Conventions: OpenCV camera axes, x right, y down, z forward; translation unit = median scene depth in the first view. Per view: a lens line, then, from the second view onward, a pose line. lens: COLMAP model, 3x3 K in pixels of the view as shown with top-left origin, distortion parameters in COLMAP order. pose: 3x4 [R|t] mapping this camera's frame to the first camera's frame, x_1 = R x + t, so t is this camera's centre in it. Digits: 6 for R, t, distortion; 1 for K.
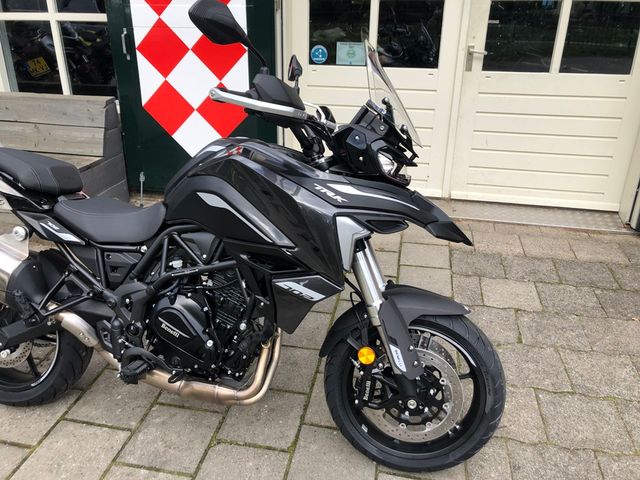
lens RADIAL K [[521.1, 0, 313.8], [0, 521.1, 236.3], [0, 0, 1]] dist [0.024128, -0.016942]
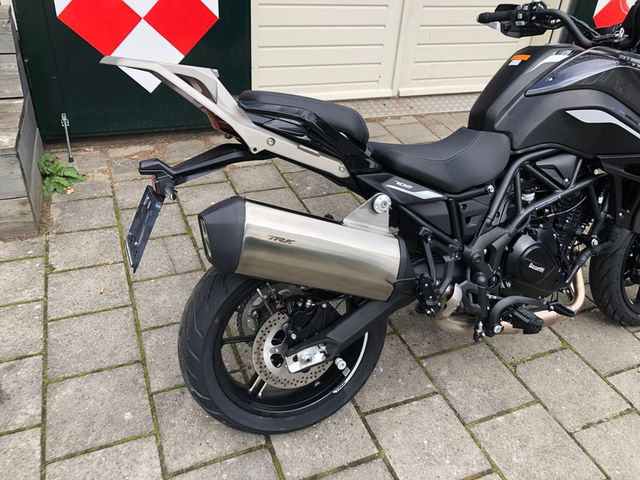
lens RADIAL K [[521.1, 0, 323.1], [0, 521.1, 236.1], [0, 0, 1]] dist [0.024128, -0.016942]
pose [[0.827500, -0.260647, 0.497300, -0.485009], [0.169091, 0.960286, 0.221944, -0.066912], [-0.535399, -0.099569, 0.838710, 0.203280]]
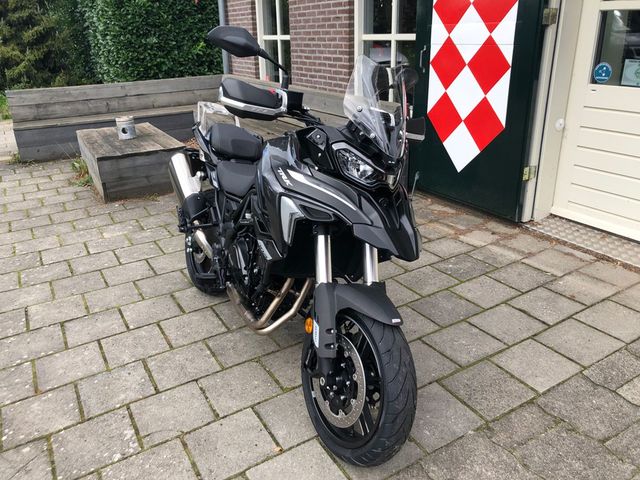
lens RADIAL K [[521.1, 0, 322.3], [0, 521.1, 238.7], [0, 0, 1]] dist [0.024128, -0.016942]
pose [[0.669035, 0.253604, -0.698626, 0.400243], [-0.270147, 0.958669, 0.089296, -0.030805], [0.692397, 0.128990, 0.709893, 0.079734]]
